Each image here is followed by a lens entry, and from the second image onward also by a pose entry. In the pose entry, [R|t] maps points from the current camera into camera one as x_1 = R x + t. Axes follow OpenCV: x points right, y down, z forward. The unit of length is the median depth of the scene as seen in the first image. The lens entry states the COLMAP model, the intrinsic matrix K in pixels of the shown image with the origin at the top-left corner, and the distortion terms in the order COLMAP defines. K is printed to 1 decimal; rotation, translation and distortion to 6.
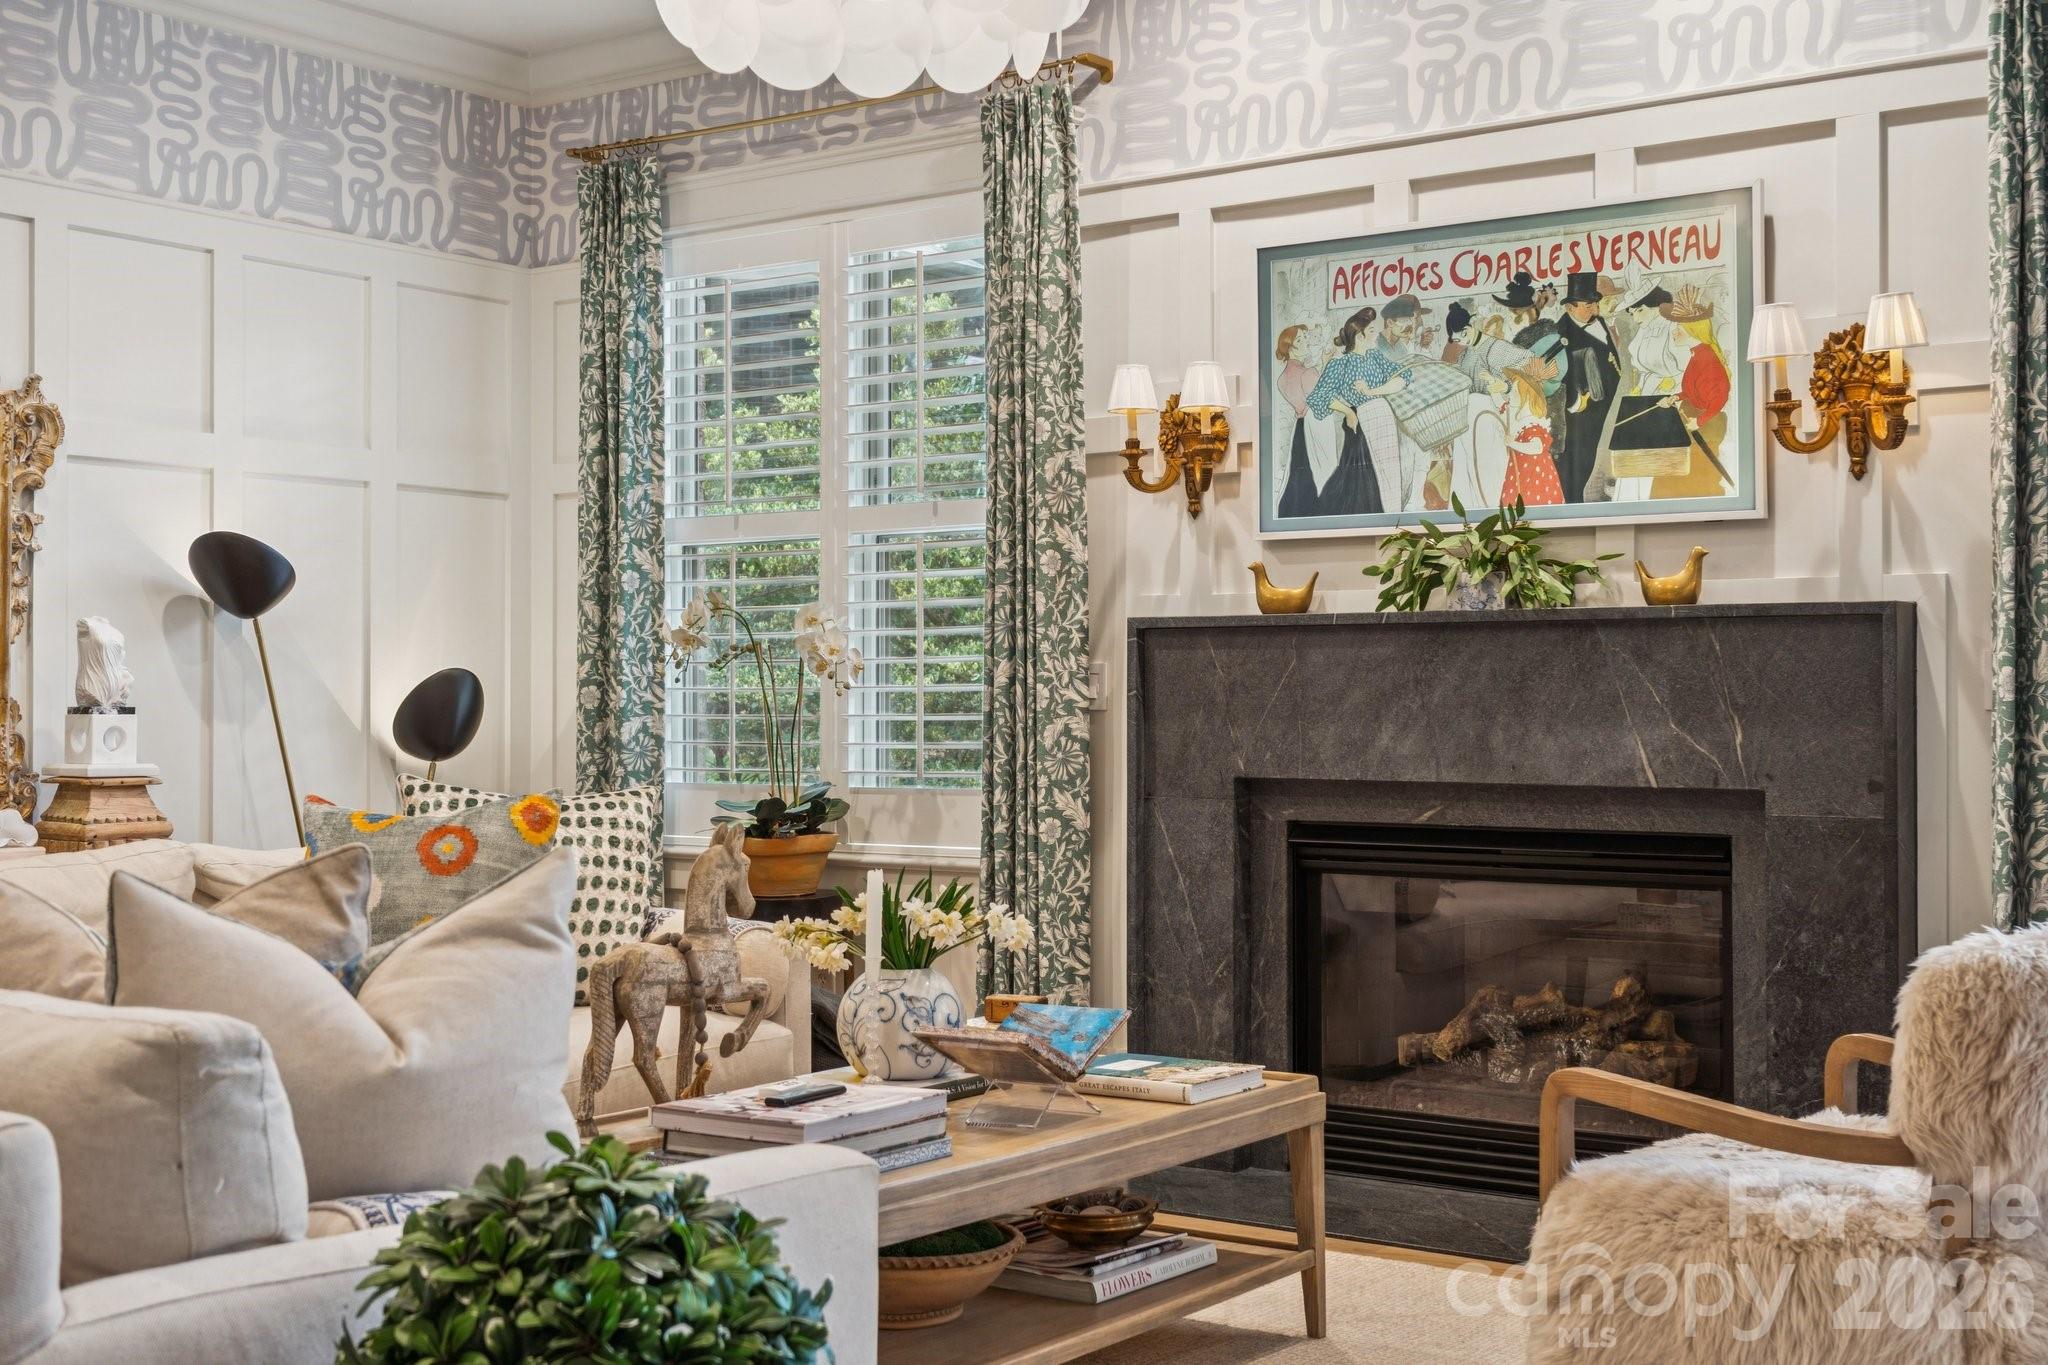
lens RADIAL K [[2469.7, 0, 1032.1], [0, 2469.7, 671.0], [0, 0, 1]] dist [0.015953, -0.011305]
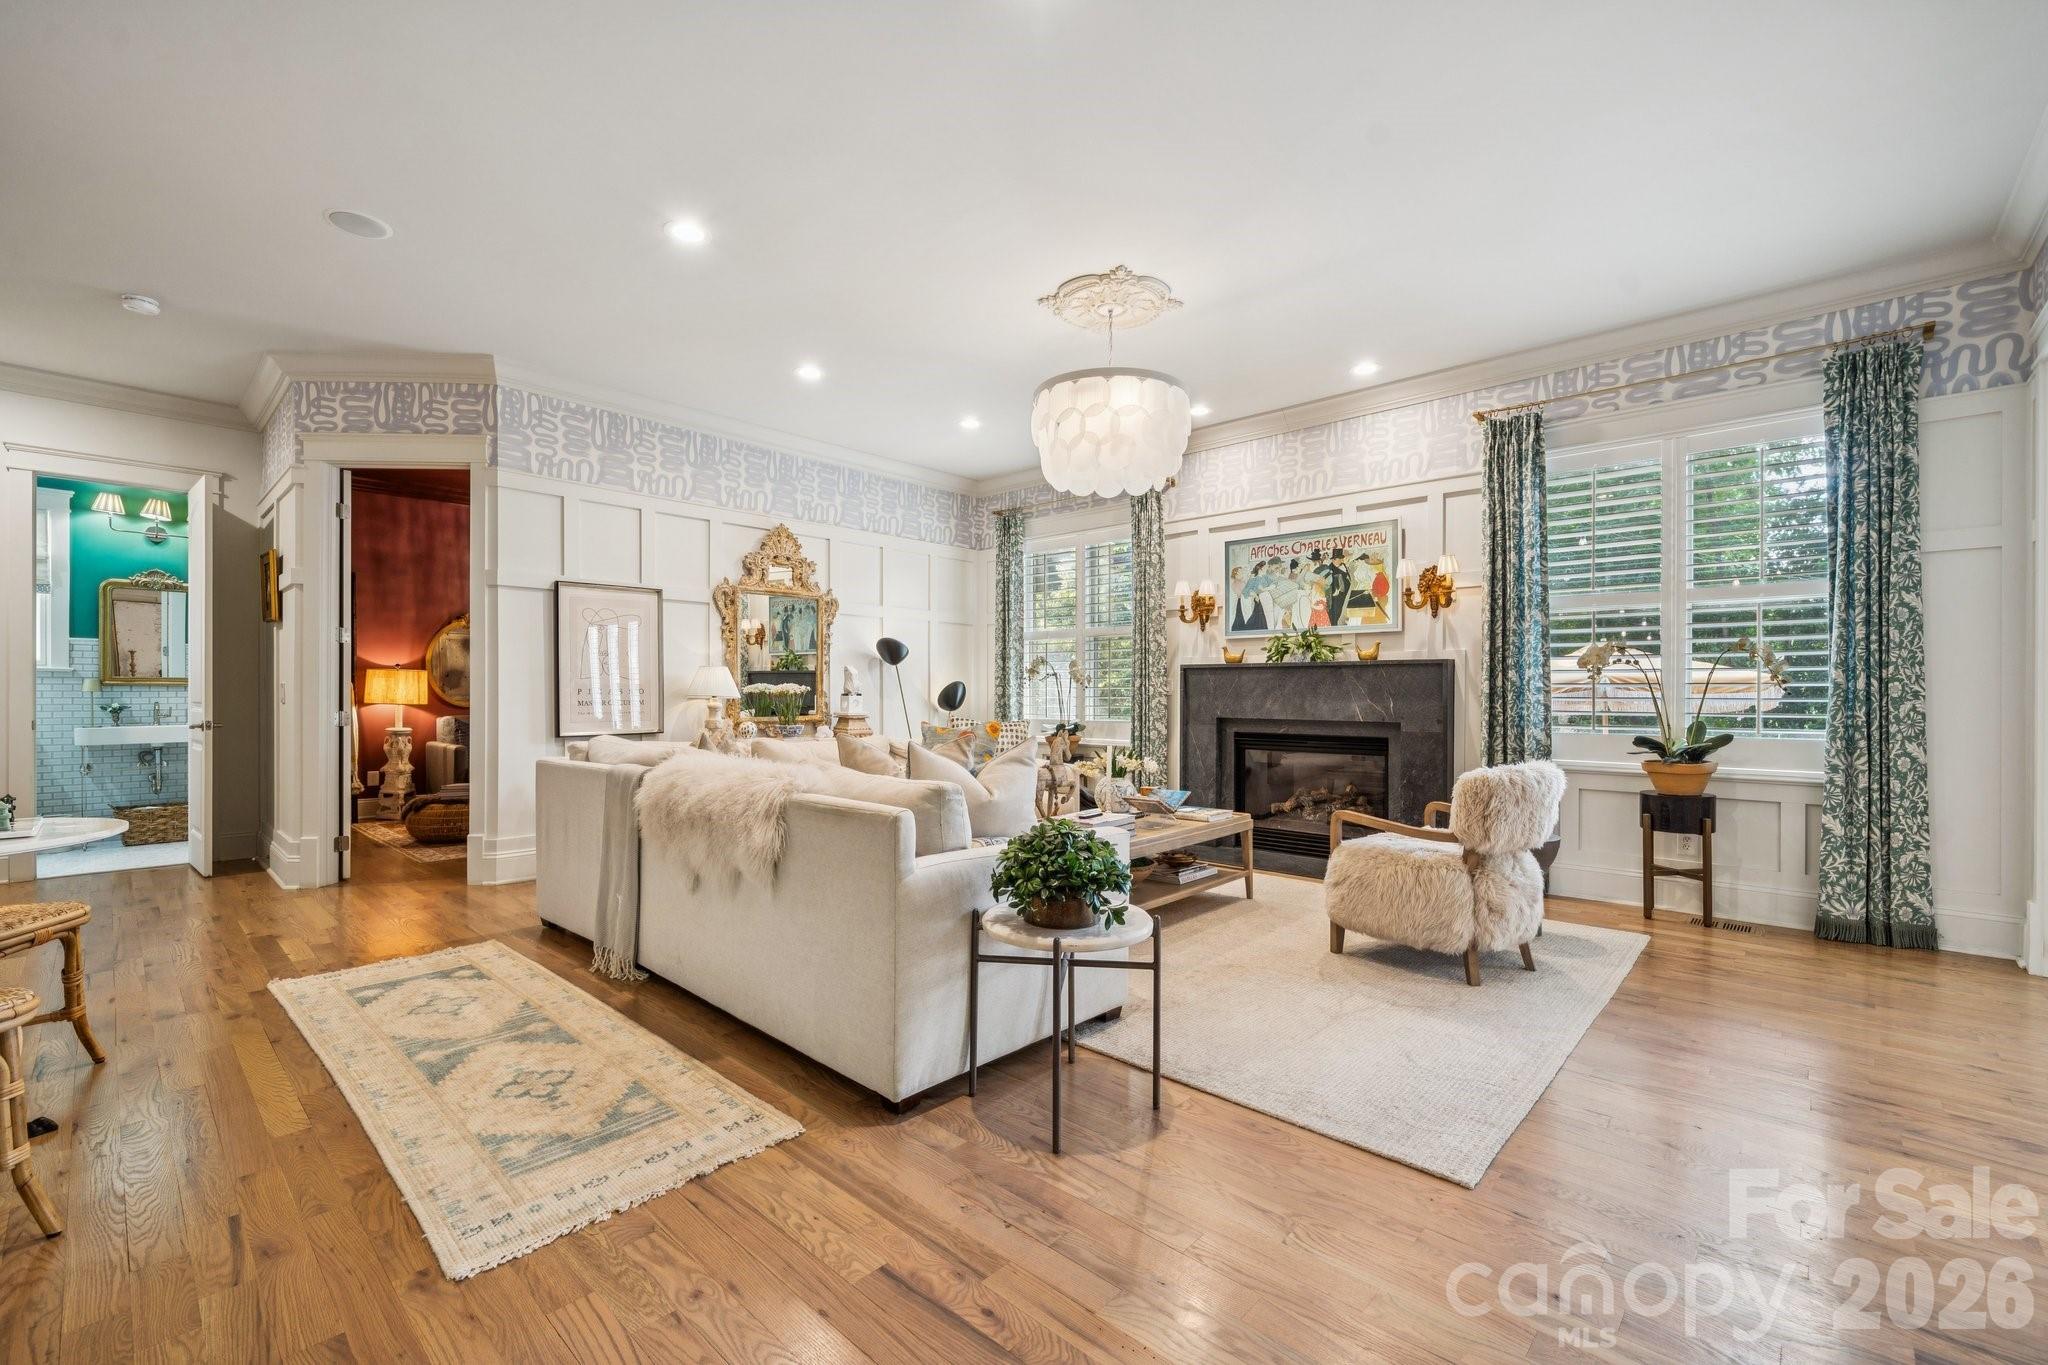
lens RADIAL K [[851.7, 0, 1030.2], [0, 851.7, 698.1], [0, 0, 1]] dist [-0.000309, -0.000103]
pose [[0.994056, 0.002796, -0.108830, -0.031280], [-0.000715, 0.999816, 0.019159, -0.000452], [0.108864, -0.018967, 0.993876, -0.059278]]
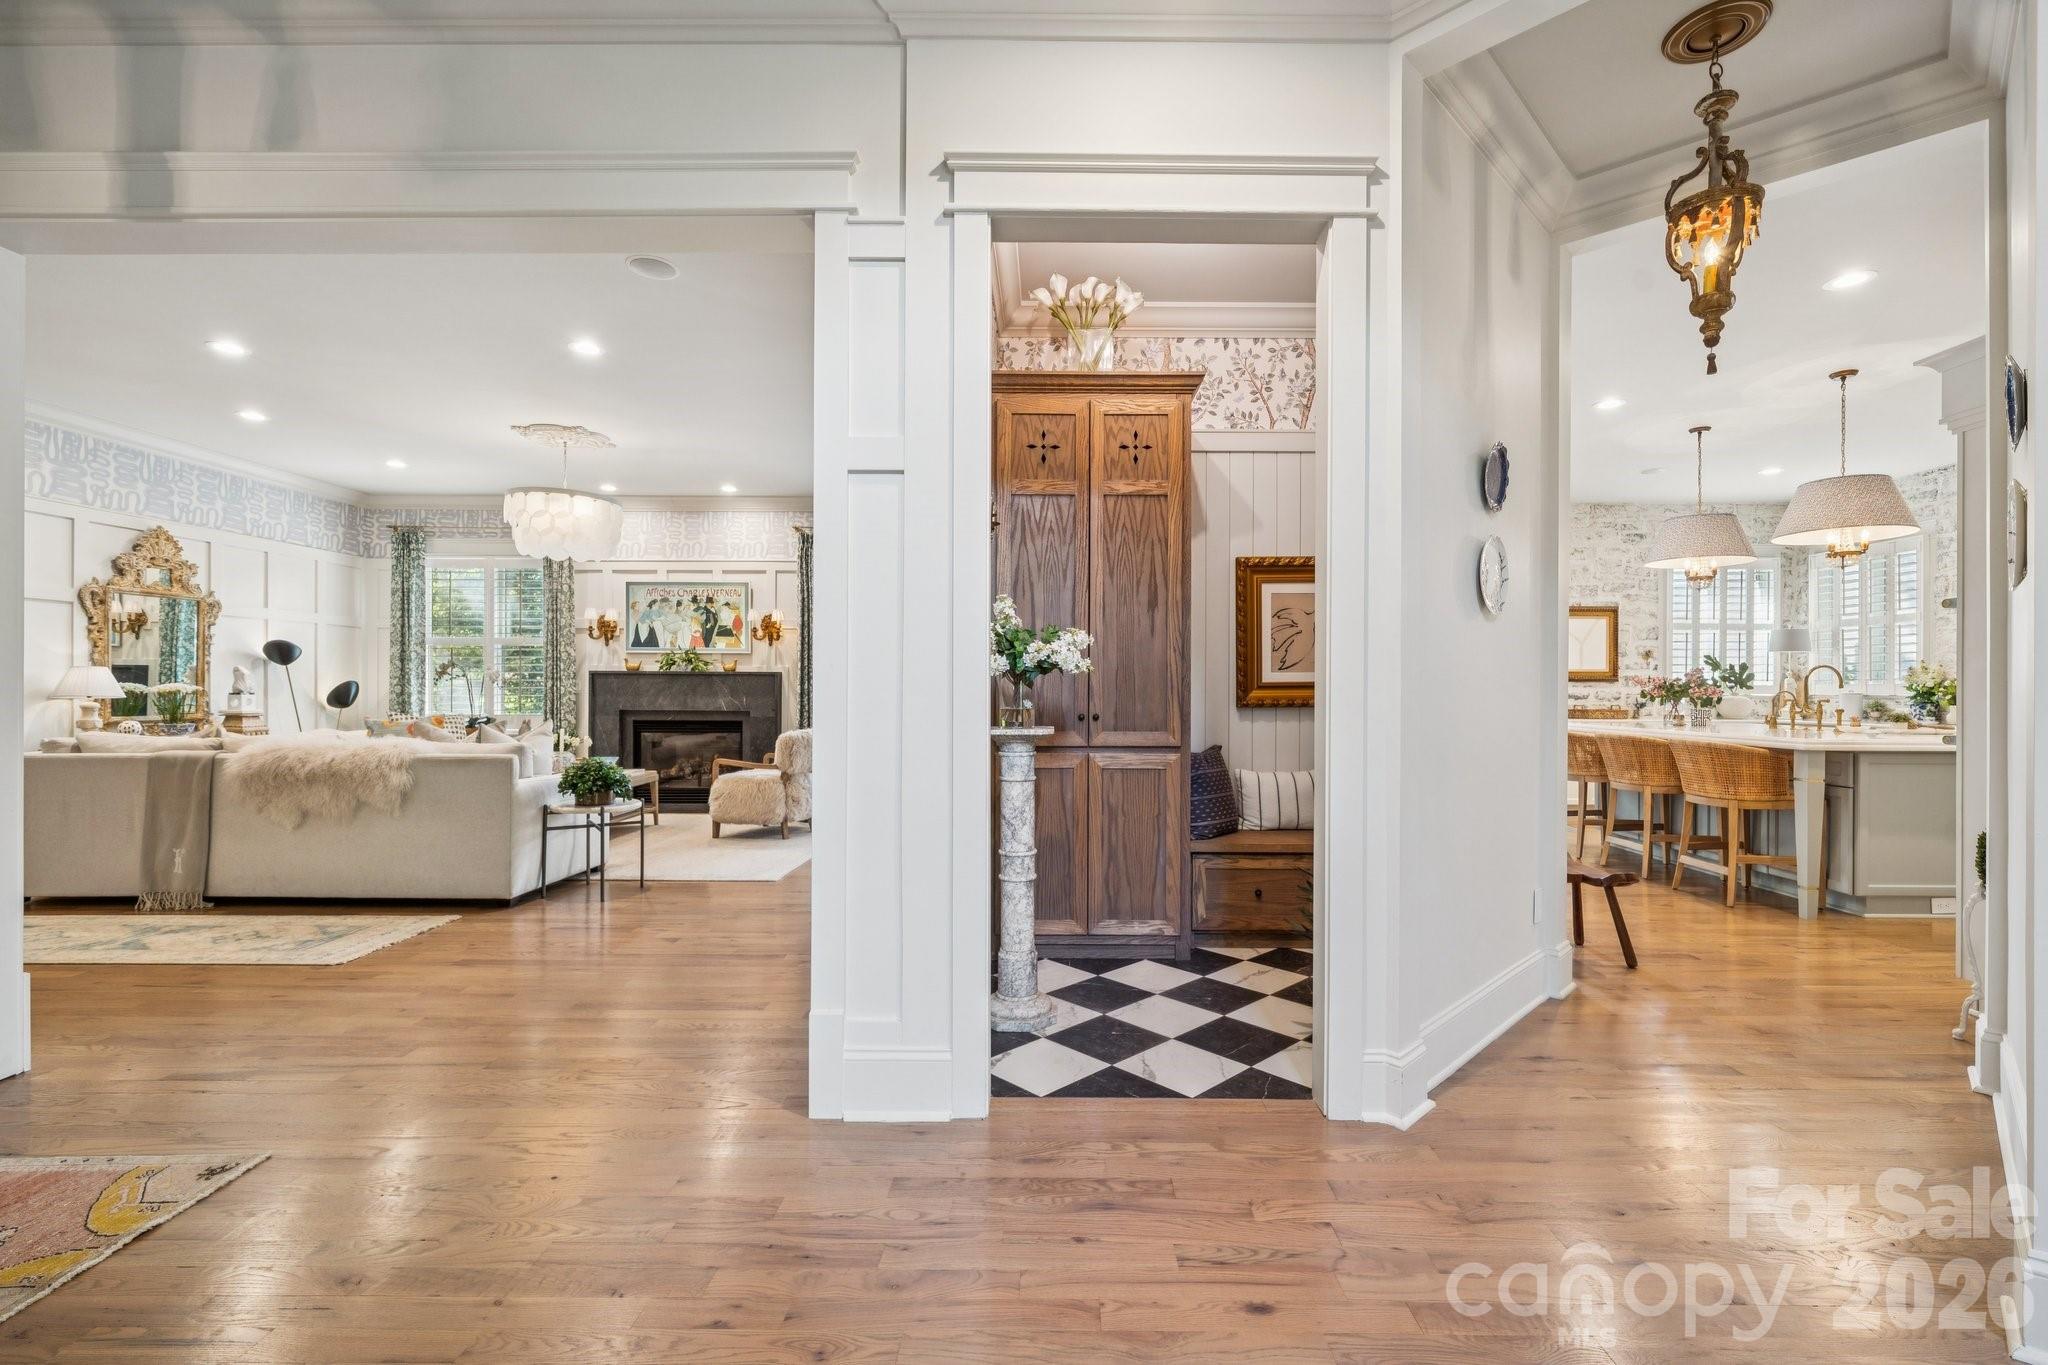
lens RADIAL K [[881.7, 0, 1055.0], [0, 881.7, 685.9], [0, 0, 1]] dist [0.001270, -0.000203]
pose [[0.804478, 0.005605, 0.593956, -0.208125], [-0.013029, 0.999881, 0.008212, -0.018889], [-0.593839, -0.014345, 0.804456, -0.618845]]
